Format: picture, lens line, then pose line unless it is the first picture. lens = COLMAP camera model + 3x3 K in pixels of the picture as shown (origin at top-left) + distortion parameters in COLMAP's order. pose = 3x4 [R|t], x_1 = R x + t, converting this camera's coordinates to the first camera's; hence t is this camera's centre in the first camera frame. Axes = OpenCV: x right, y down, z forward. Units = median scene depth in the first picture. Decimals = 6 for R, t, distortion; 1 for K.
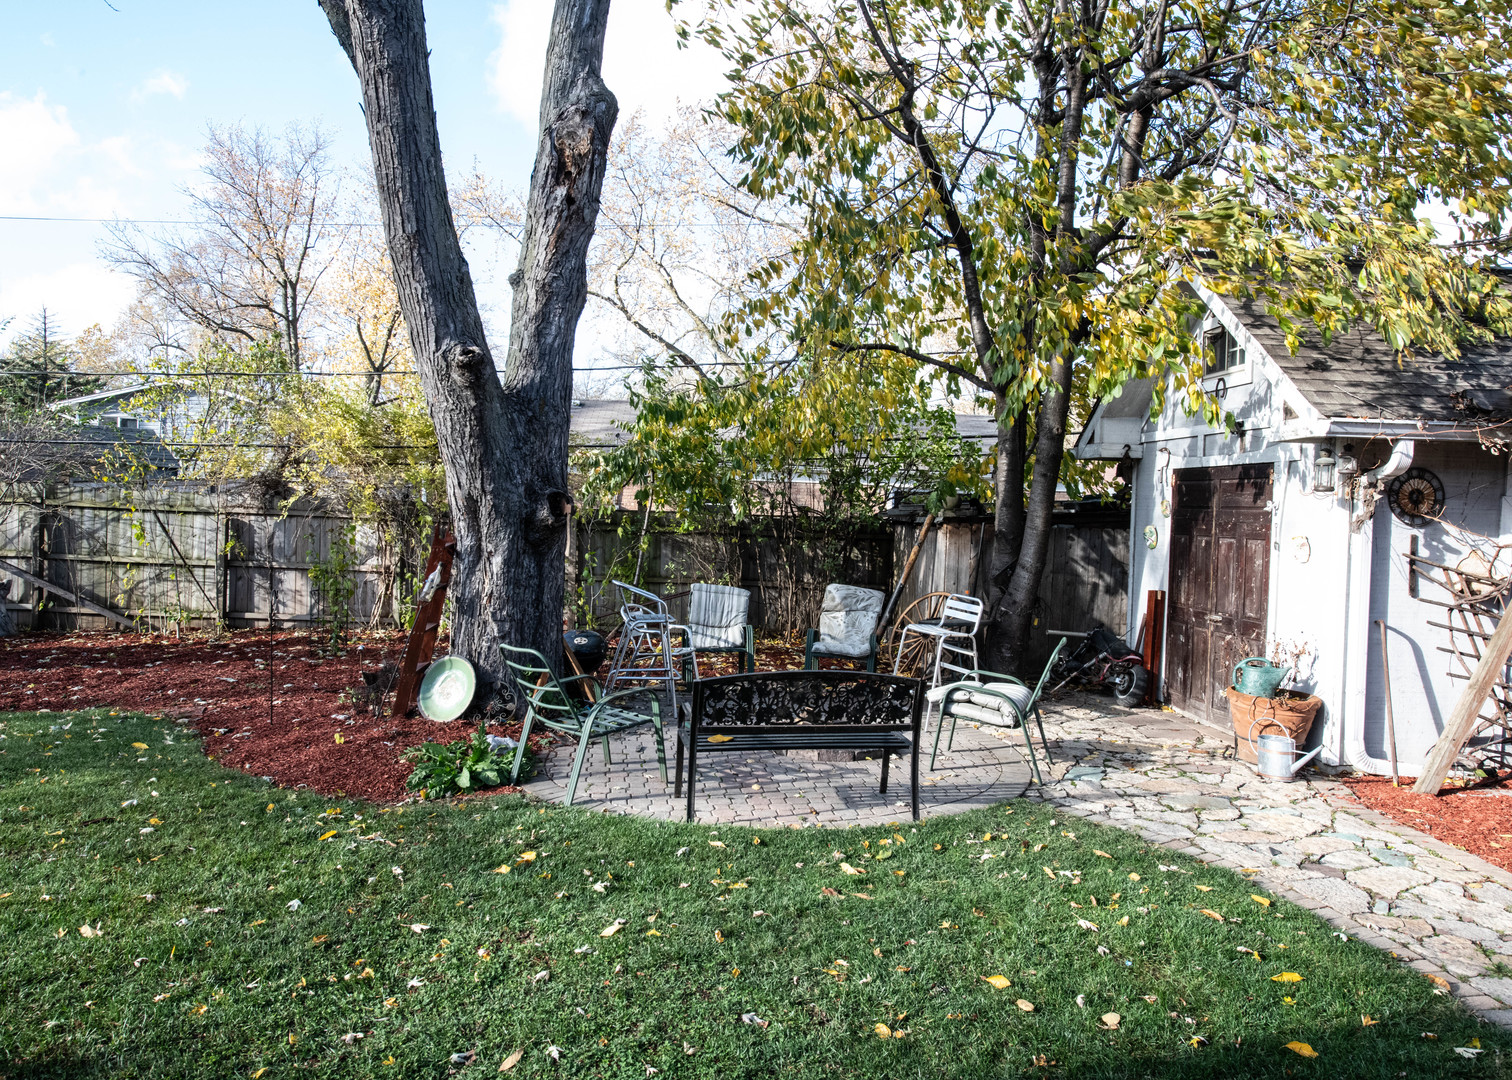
lens RADIAL K [[987.1, 0, 757.2], [0, 987.1, 537.7], [0, 0, 1]] dist [-0.012082, -0.005090]
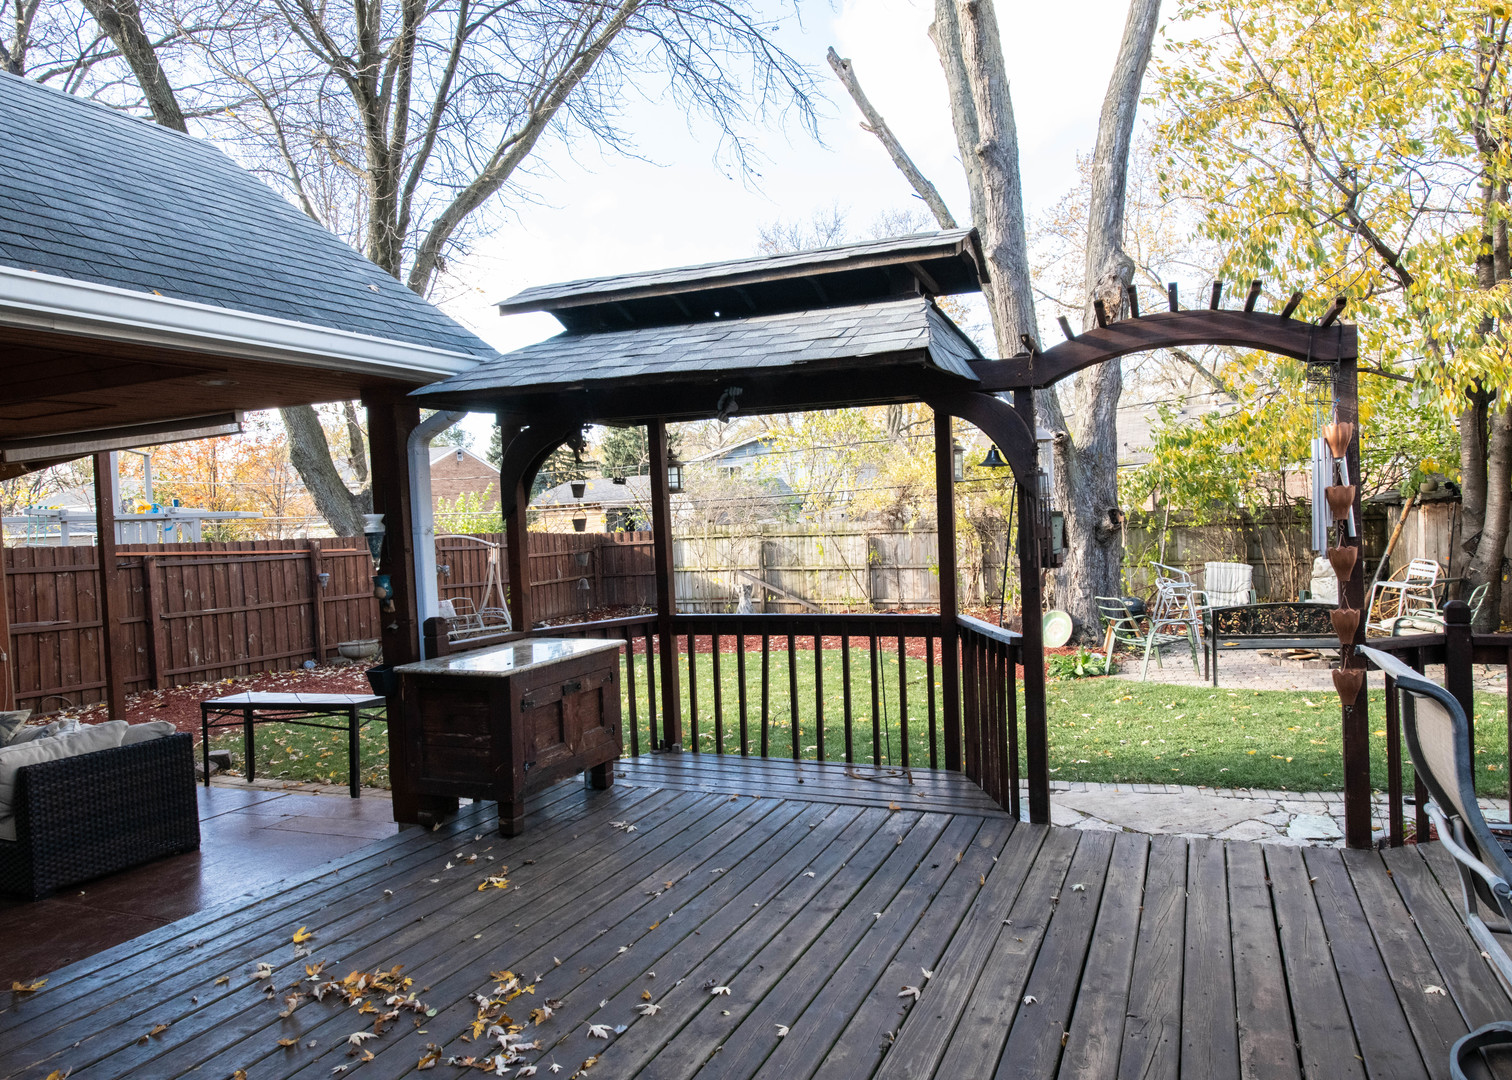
lens RADIAL K [[987.1, 0, 751.0], [0, 987.1, 541.1], [0, 0, 1]] dist [-0.012082, -0.005090]
pose [[0.879052, -0.063300, -0.472505, 0.033710], [0.064892, 0.997808, -0.012947, -0.009036], [0.472289, -0.019281, 0.881233, -0.634107]]
